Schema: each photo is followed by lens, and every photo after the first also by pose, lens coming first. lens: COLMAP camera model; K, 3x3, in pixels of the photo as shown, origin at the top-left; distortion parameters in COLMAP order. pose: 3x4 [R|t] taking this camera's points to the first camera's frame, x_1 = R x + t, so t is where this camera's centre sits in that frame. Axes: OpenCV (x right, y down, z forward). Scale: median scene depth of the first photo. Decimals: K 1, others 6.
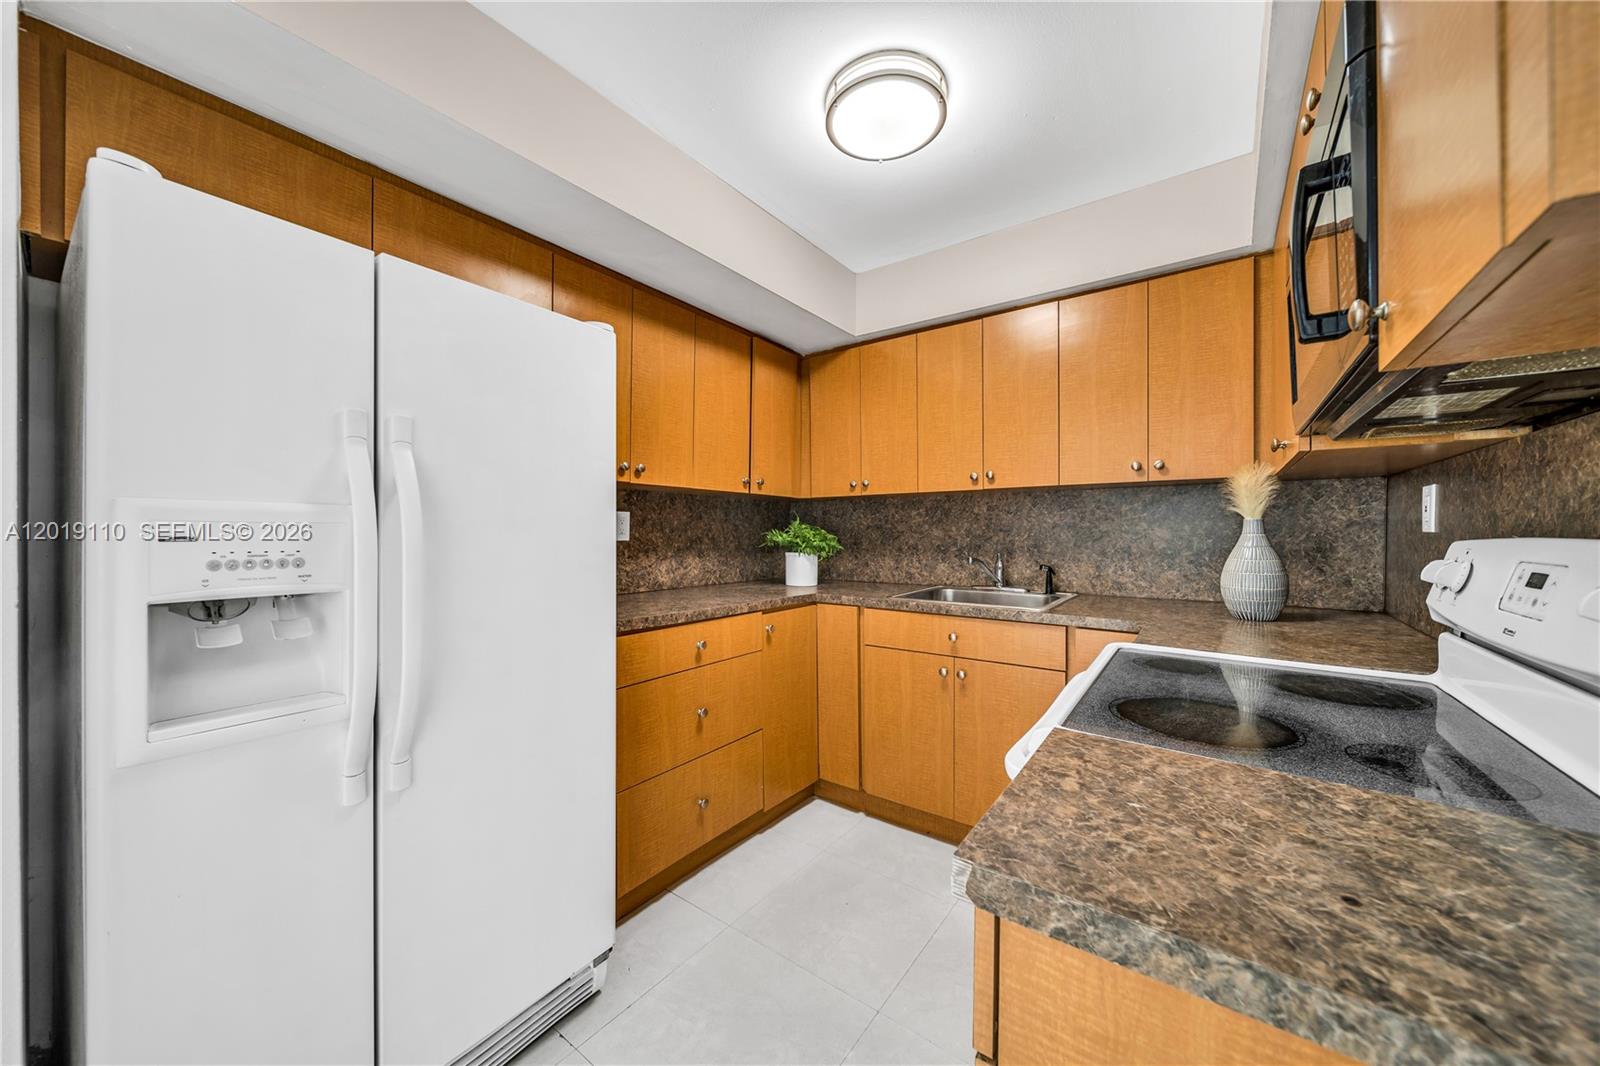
lens RADIAL K [[560.3, 0, 800.0], [0, 560.3, 533.0], [0, 0, 1]] dist [-0.006198, -0.000050]
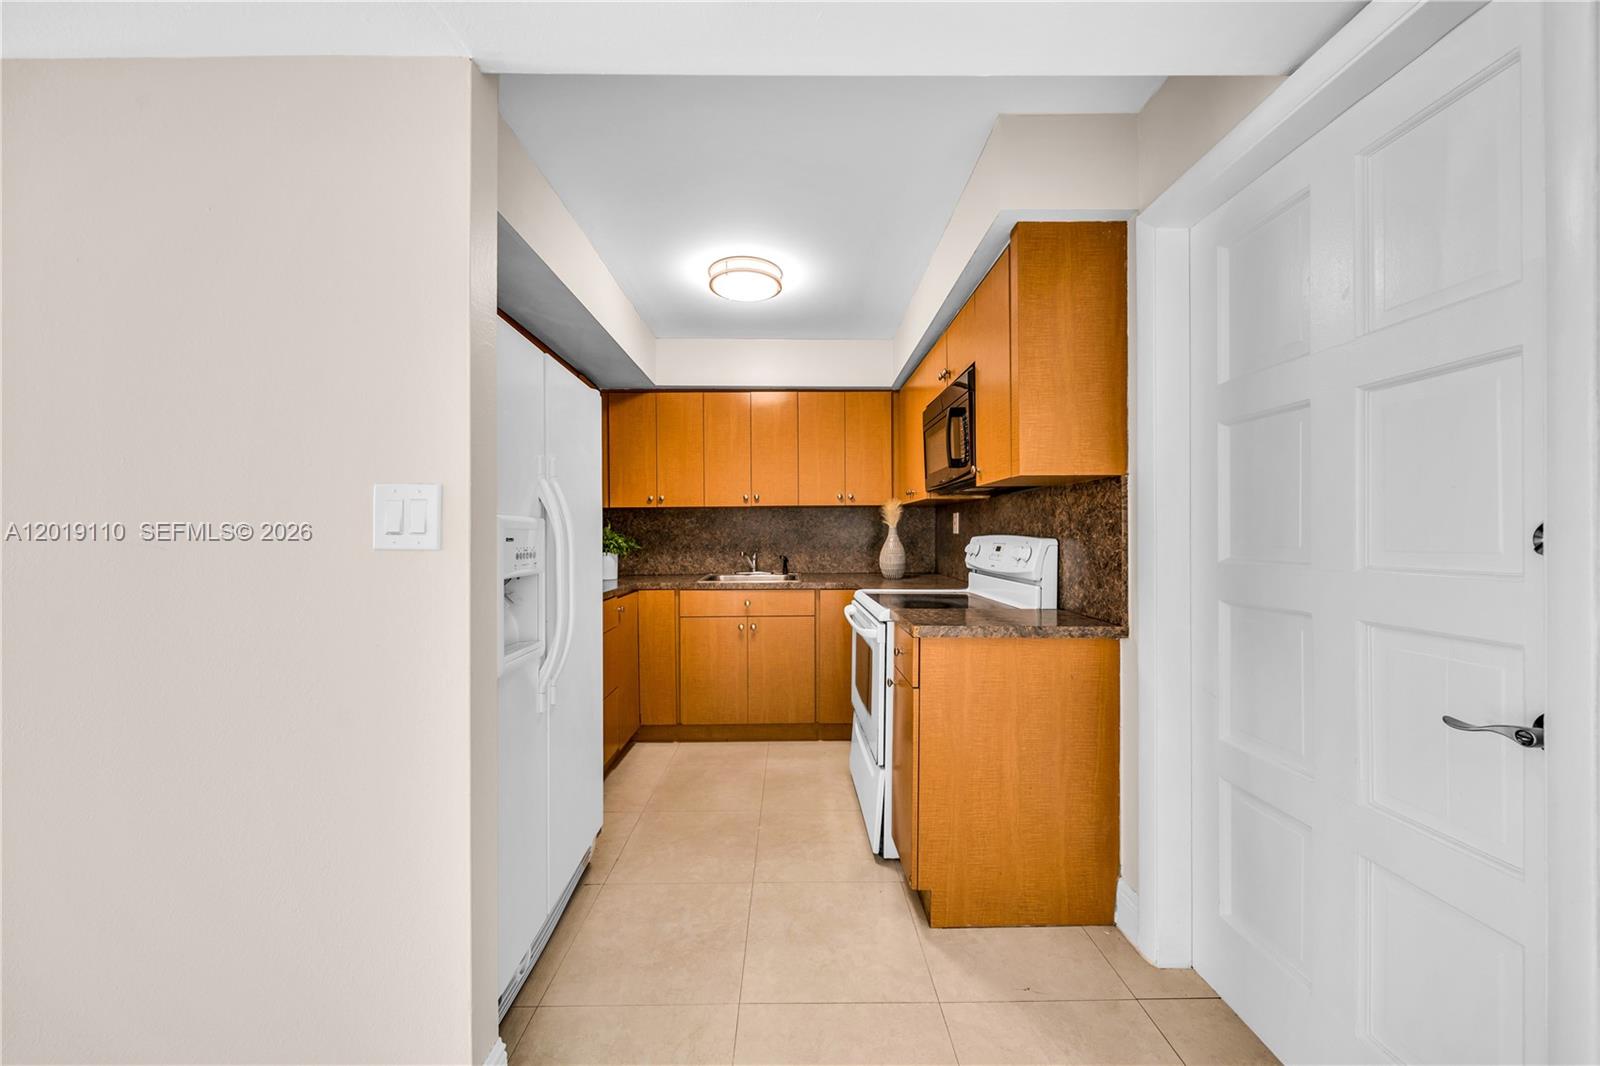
lens RADIAL K [[560.3, 0, 800.0], [0, 560.3, 533.0], [0, 0, 1]] dist [-0.006198, -0.000050]
pose [[0.795497, -0.003187, 0.605950, -0.486439], [0.006795, 0.999970, -0.003661, -0.000076], [-0.605920, 0.007030, 0.795494, -0.277529]]
